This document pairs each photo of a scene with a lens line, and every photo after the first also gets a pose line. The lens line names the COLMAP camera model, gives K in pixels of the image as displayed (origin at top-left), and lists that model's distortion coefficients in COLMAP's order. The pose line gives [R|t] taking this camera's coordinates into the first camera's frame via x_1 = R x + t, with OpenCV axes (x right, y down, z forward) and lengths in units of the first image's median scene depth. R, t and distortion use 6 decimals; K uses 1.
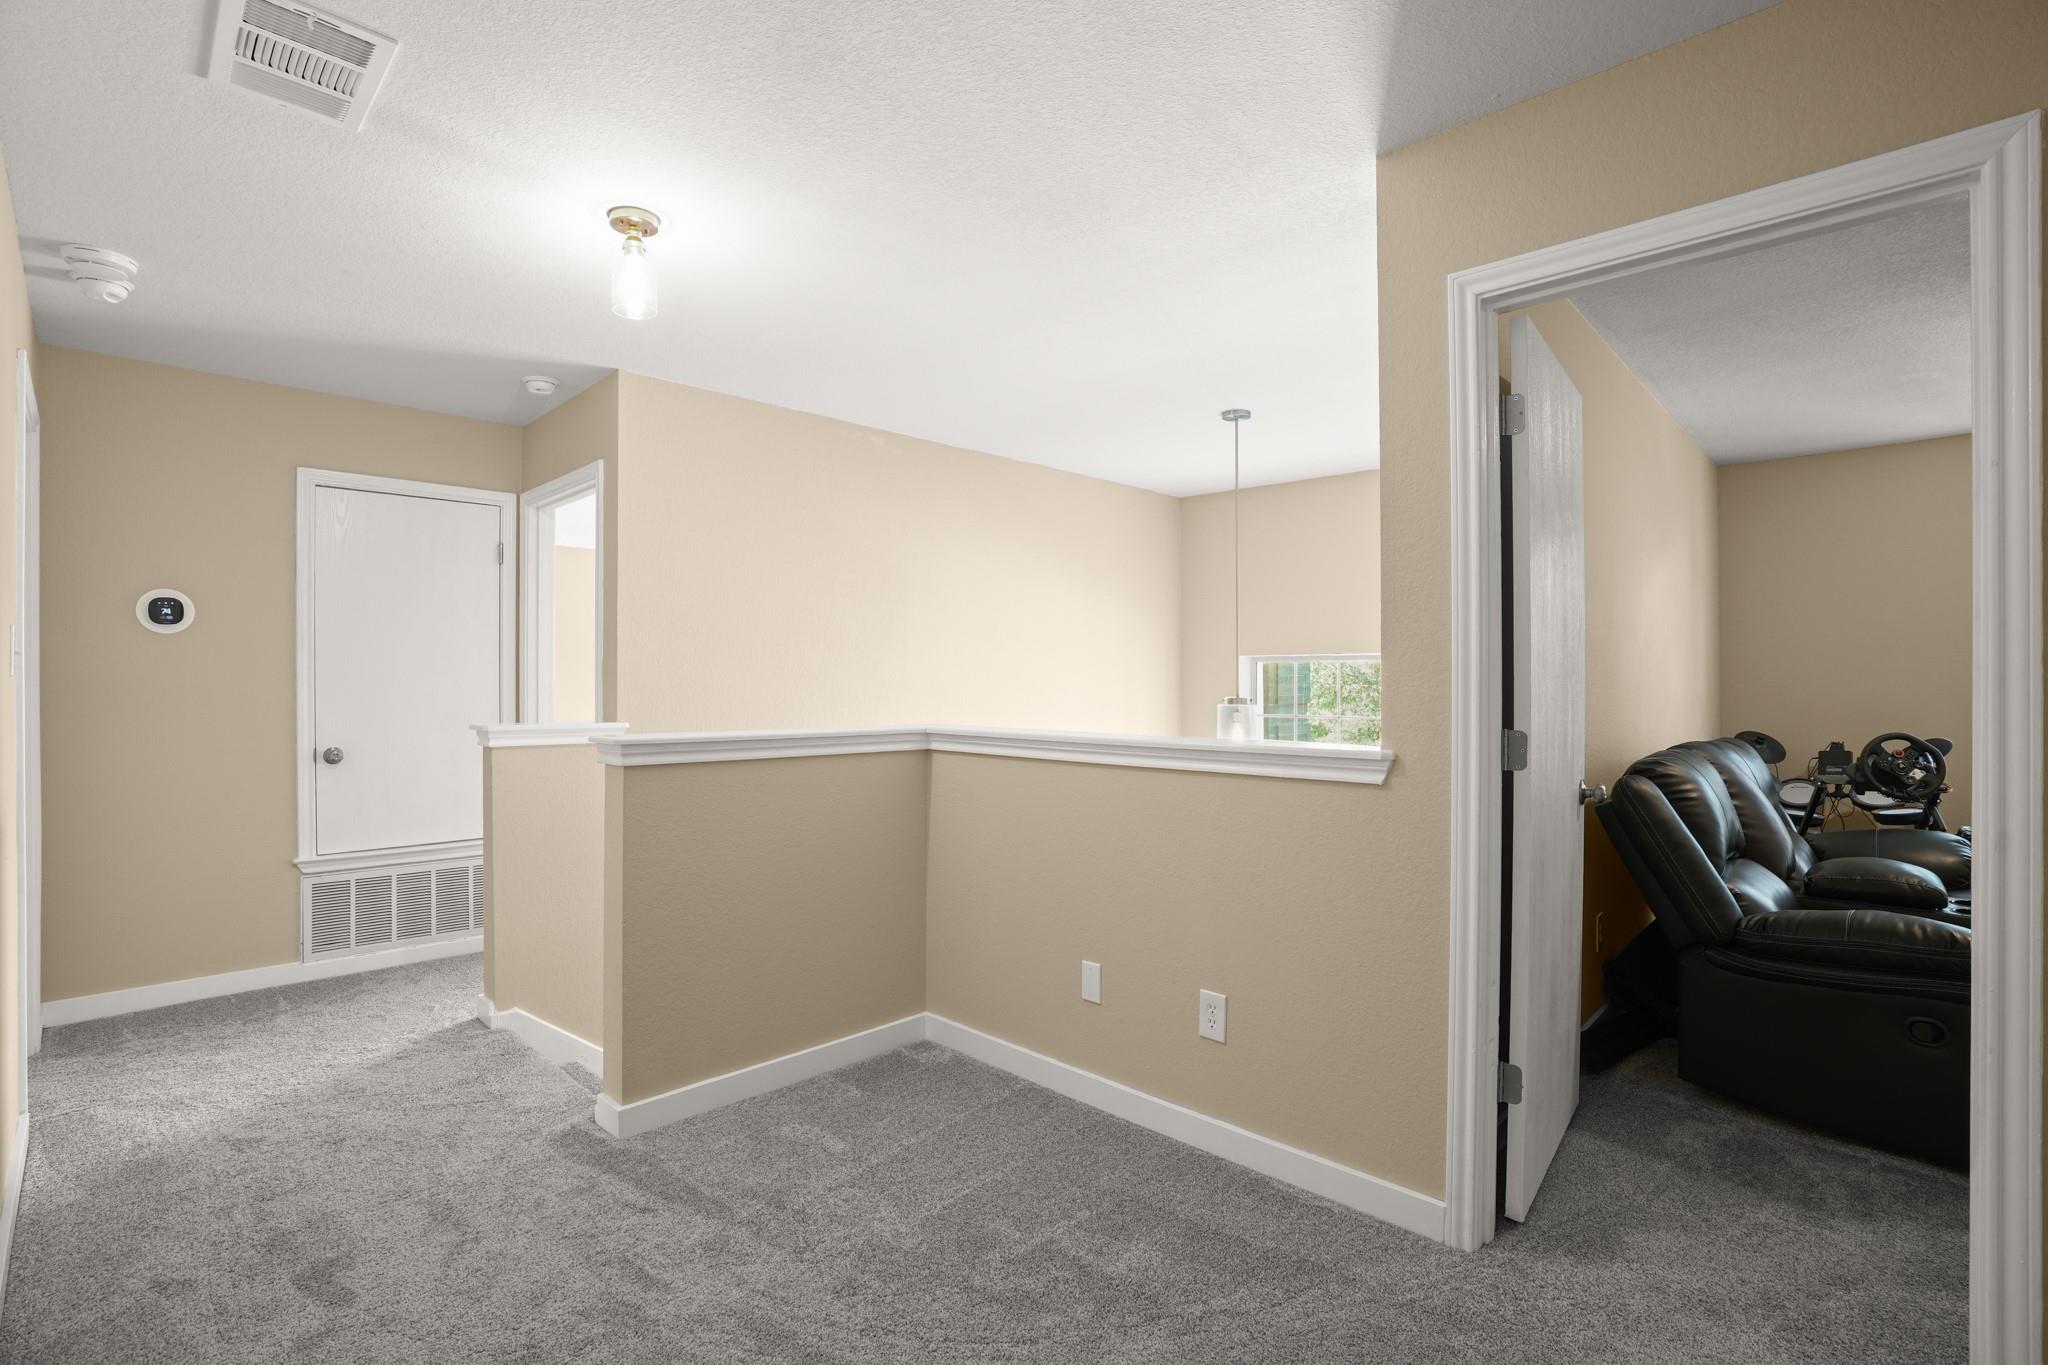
lens RADIAL K [[943.7, 0, 1031.3], [0, 943.7, 689.5], [0, 0, 1]] dist [-0.026295, 0.001370]
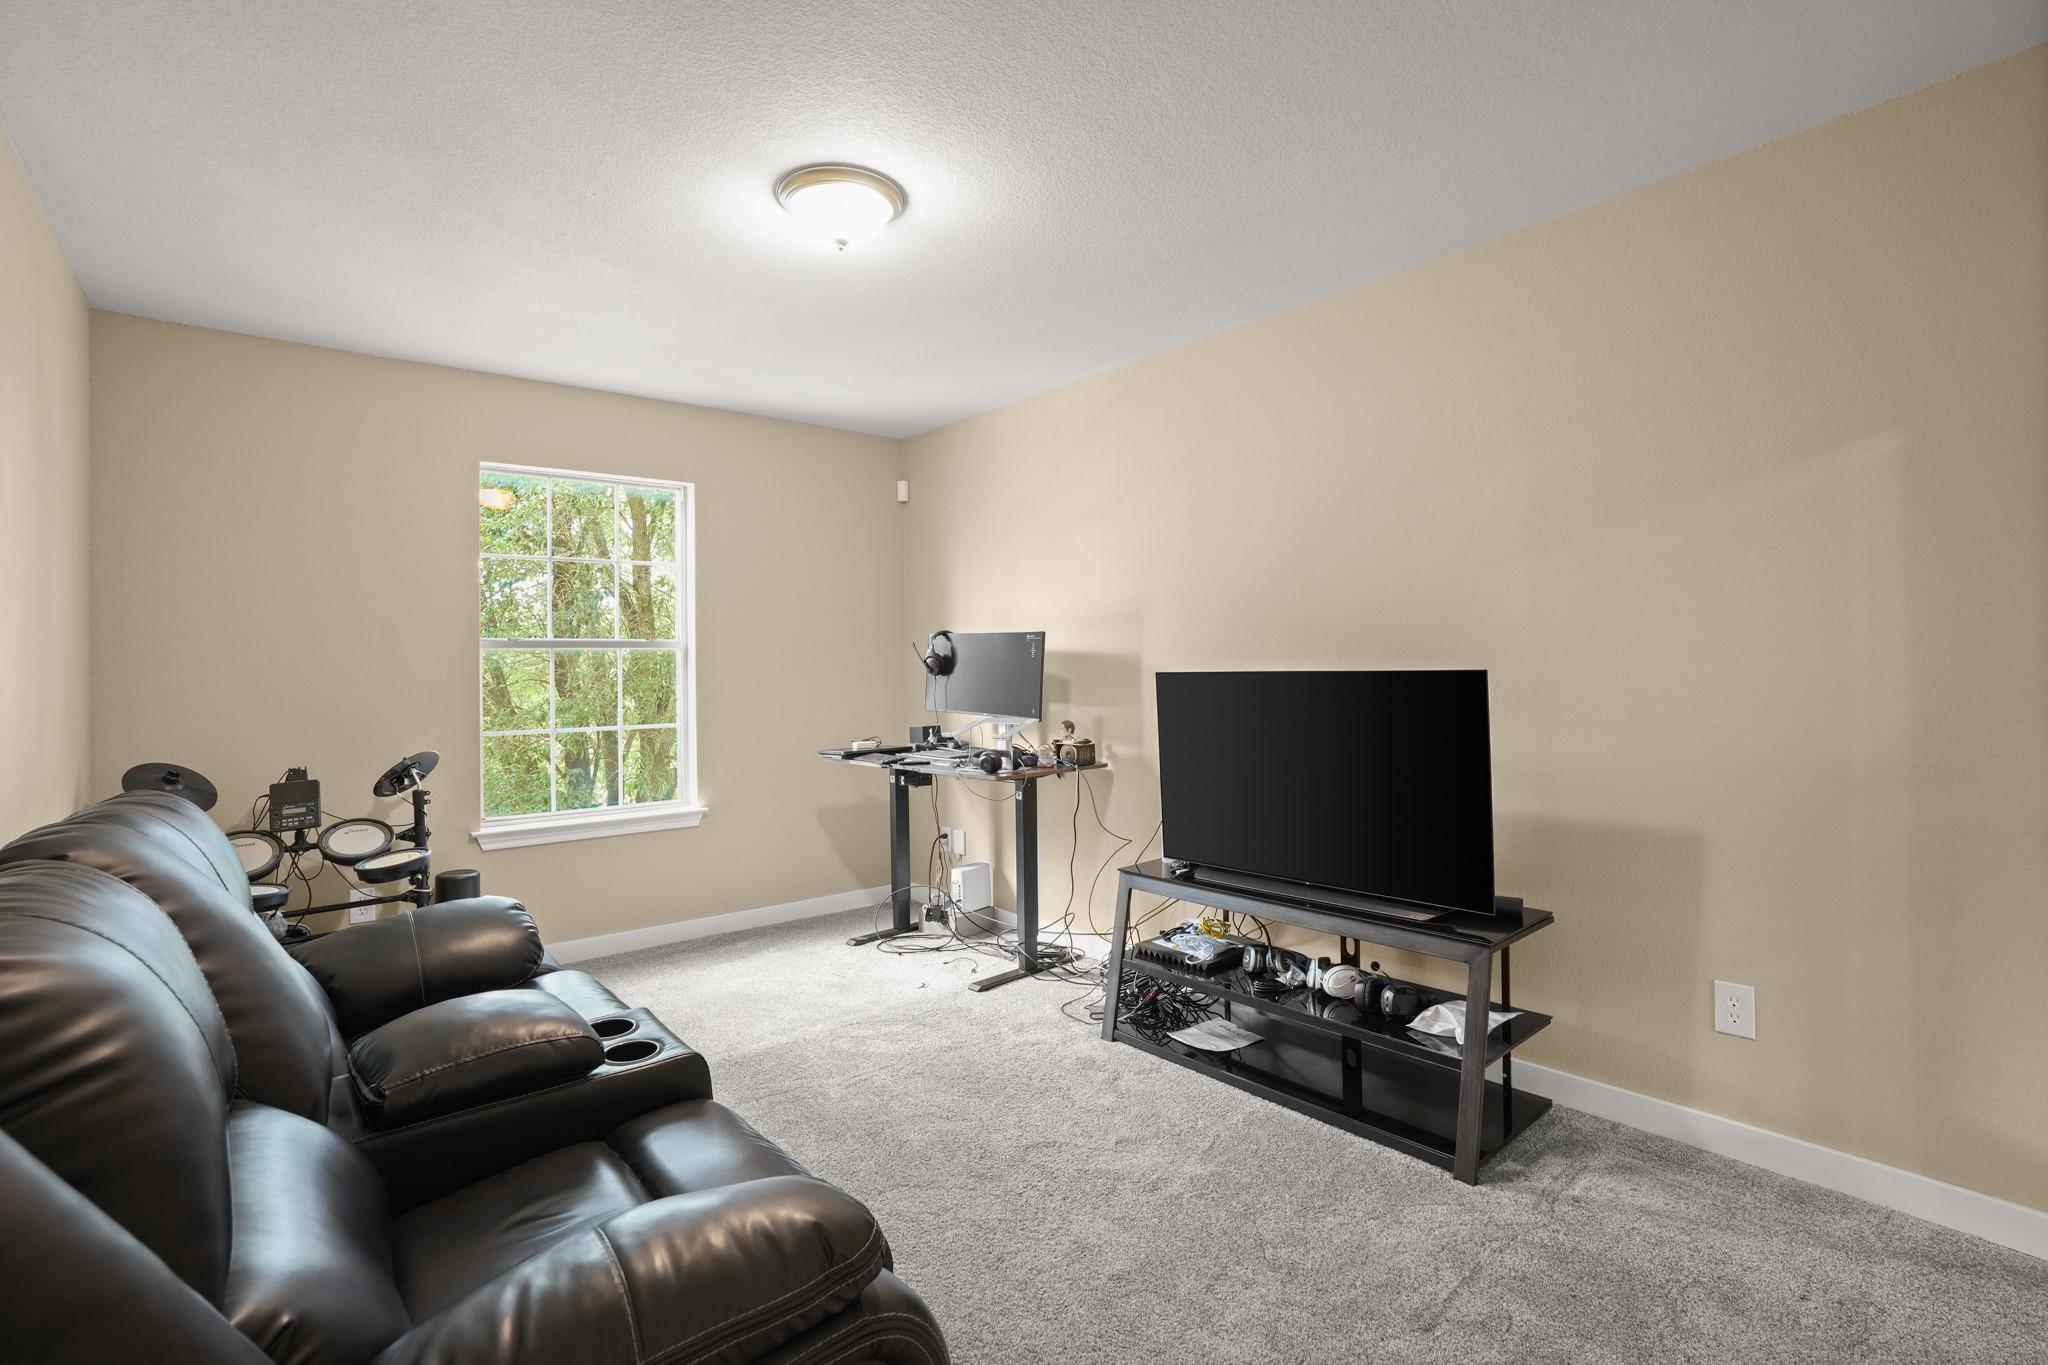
lens RADIAL K [[943.7, 0, 1027.4], [0, 943.7, 685.4], [0, 0, 1]] dist [-0.026295, 0.001370]
pose [[0.123992, -0.001511, 0.992282, 0.269902], [0.022150, 0.999754, -0.001245, 0.009037], [-0.992036, 0.022134, 0.123995, 0.392171]]
